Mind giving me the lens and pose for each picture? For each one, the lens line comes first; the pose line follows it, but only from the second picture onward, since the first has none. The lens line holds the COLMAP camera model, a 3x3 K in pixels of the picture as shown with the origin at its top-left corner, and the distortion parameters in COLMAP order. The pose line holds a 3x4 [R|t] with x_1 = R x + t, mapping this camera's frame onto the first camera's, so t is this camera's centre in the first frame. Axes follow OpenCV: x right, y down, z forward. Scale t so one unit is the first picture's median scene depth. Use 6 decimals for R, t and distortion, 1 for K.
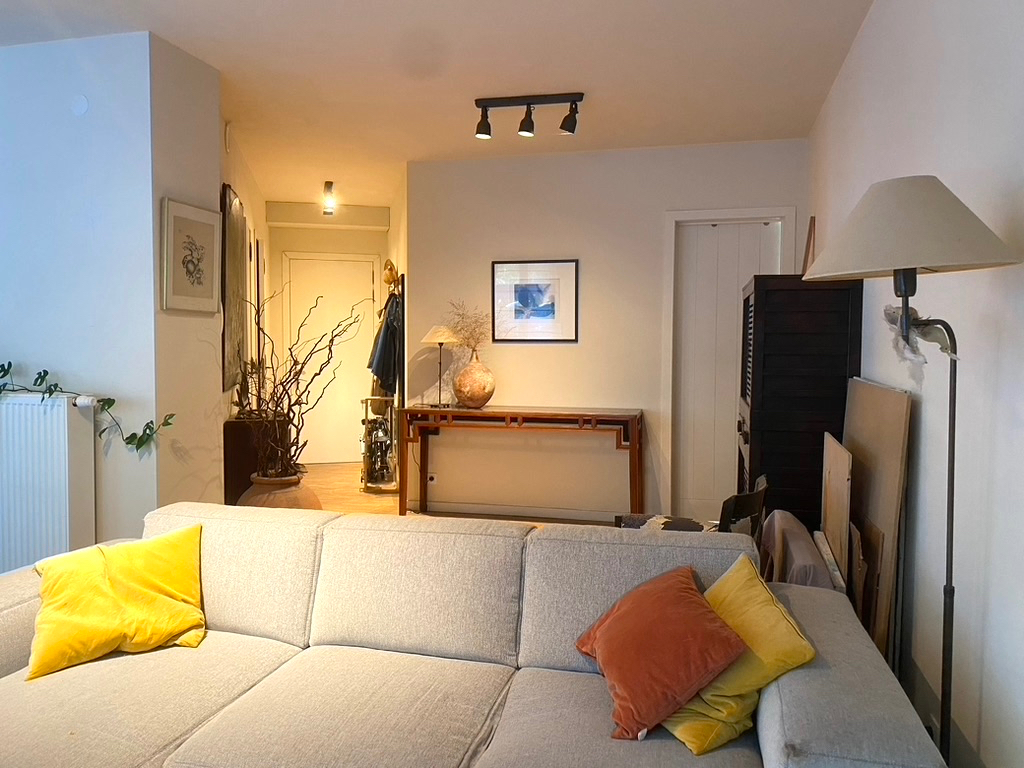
lens RADIAL K [[787.5, 0, 512.0], [0, 787.5, 384.0], [0, 0, 1]] dist [0.063221, -0.043312]
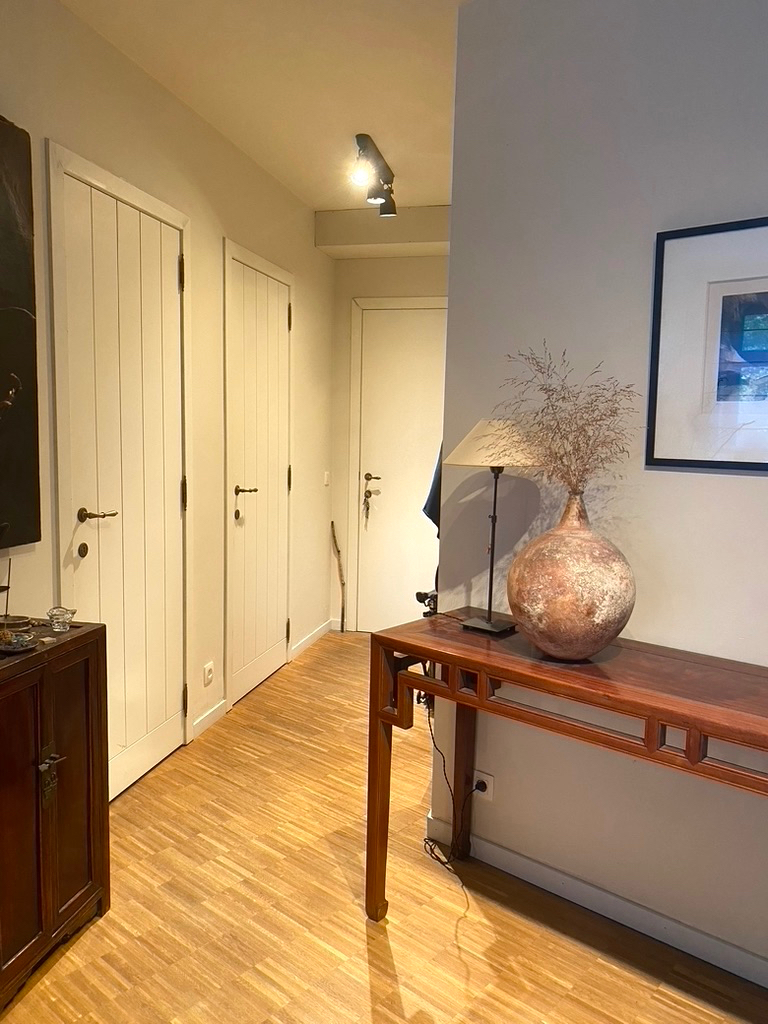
lens RADIAL K [[787.5, 0, 384.0], [0, 787.5, 512.0], [0, 0, 1]] dist [0.063221, -0.043312]
pose [[0.895479, 0.062527, -0.440689, 0.029263], [-0.042118, 0.997545, 0.055951, -0.048548], [0.443106, -0.031542, 0.895914, 0.634988]]
